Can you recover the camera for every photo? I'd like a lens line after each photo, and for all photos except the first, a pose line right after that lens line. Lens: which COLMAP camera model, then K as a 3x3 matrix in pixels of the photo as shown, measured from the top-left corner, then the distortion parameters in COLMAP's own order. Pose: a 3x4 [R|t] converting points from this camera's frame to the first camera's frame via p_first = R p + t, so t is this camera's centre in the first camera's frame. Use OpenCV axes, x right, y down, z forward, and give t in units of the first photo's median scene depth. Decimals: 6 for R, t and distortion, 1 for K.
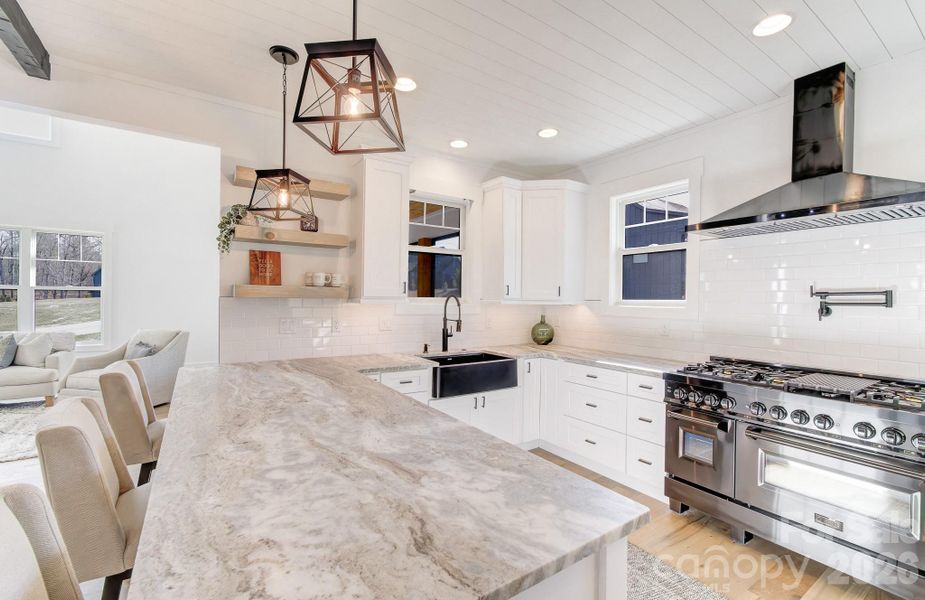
lens RADIAL K [[405.7, 0, 455.7], [0, 405.7, 302.0], [0, 0, 1]] dist [-0.010005, 0.005052]
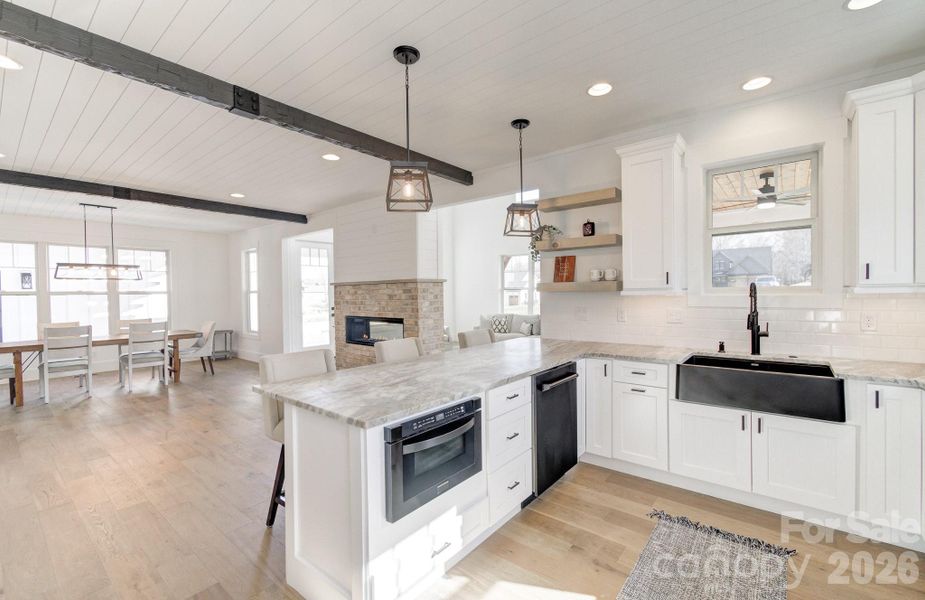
lens RADIAL K [[405.7, 0, 463.5], [0, 405.7, 292.9], [0, 0, 1]] dist [-0.010005, 0.005052]
pose [[0.298991, -0.017682, -0.954092, 0.658770], [0.011122, 0.999825, -0.015045, 0.009316], [0.954191, -0.006113, 0.299135, 0.282701]]
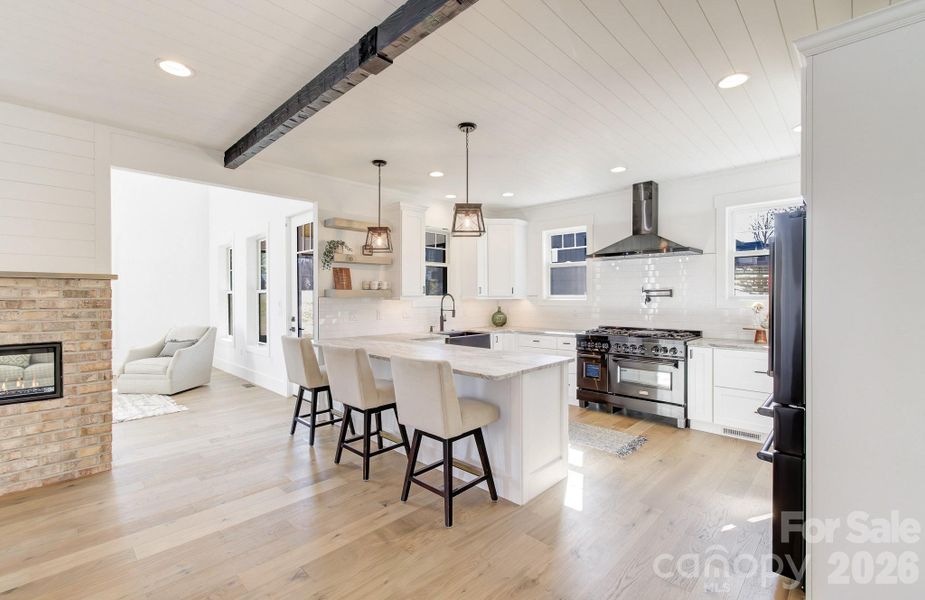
lens RADIAL K [[405.7, 0, 459.2], [0, 405.7, 297.8], [0, 0, 1]] dist [-0.010005, 0.005052]
pose [[0.976739, -0.016228, 0.213816, -0.350155], [0.017149, 0.999850, -0.002453, 0.002387], [-0.213744, 0.006063, 0.976871, -0.615965]]
